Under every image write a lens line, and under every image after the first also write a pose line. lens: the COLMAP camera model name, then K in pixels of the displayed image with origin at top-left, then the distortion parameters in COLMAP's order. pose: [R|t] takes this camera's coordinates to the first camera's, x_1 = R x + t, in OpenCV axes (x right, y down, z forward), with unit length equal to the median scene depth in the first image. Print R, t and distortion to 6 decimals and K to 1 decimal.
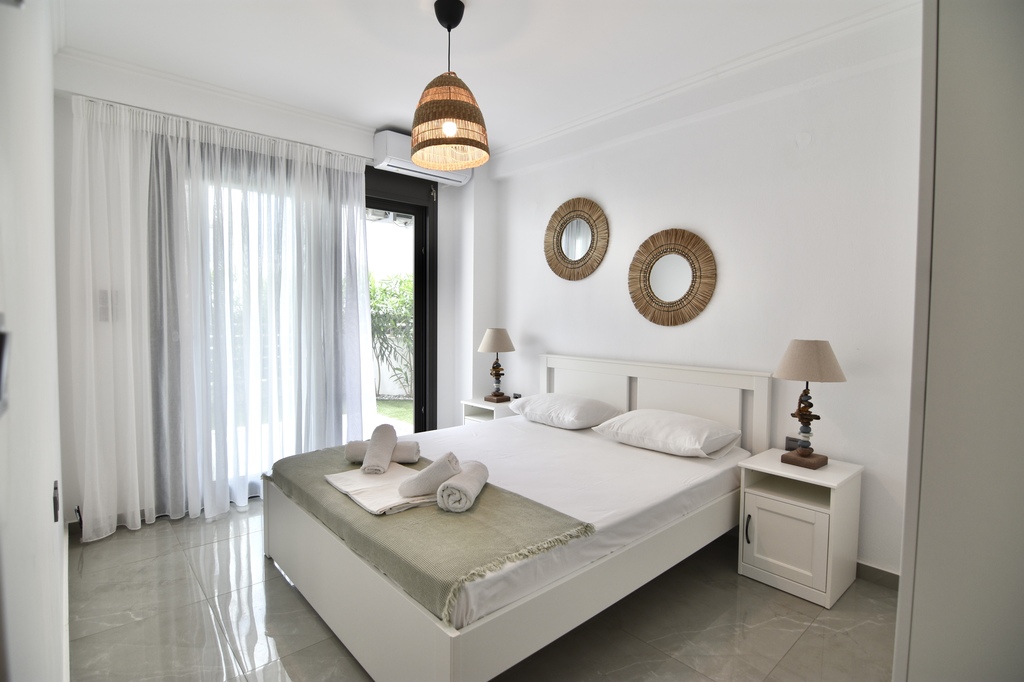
lens RADIAL K [[498.4, 0, 512.0], [0, 498.4, 341.0], [0, 0, 1]] dist [-0.022683, -0.001330]
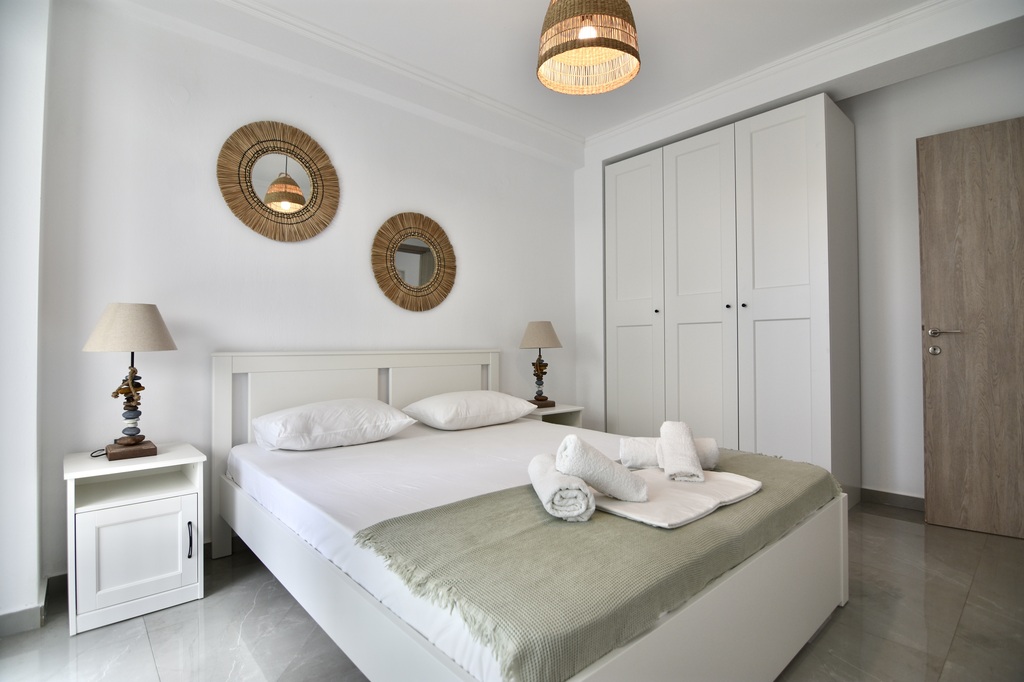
lens RADIAL K [[490.8, 0, 513.0], [0, 490.8, 337.4], [0, 0, 1]] dist [-0.000412, -0.014234]
pose [[-0.001739, 0.013030, 0.999914, -0.628011], [0.056719, 0.998307, -0.012911, 0.042977], [-0.998389, 0.056692, -0.002475, 0.790703]]
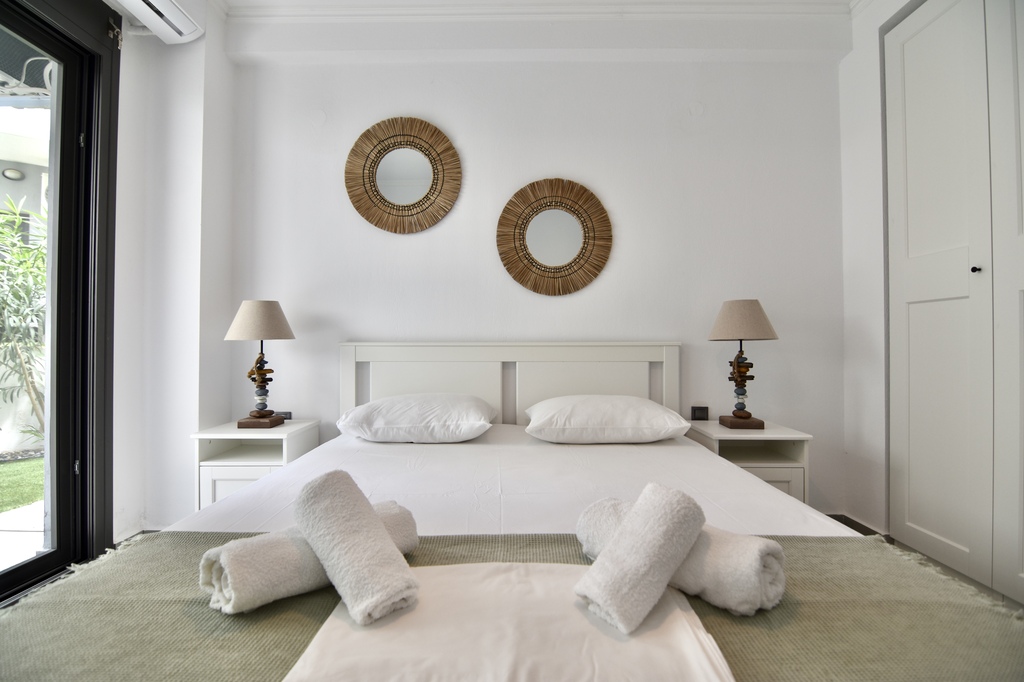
lens RADIAL K [[499.9, 0, 509.2], [0, 499.9, 336.9], [0, 0, 1]] dist [0.001559, -0.015768]
pose [[0.671749, 0.002214, 0.740776, -0.335910], [0.042492, 0.998234, -0.041515, 0.066902], [-0.739559, 0.059365, 0.670469, 0.490140]]
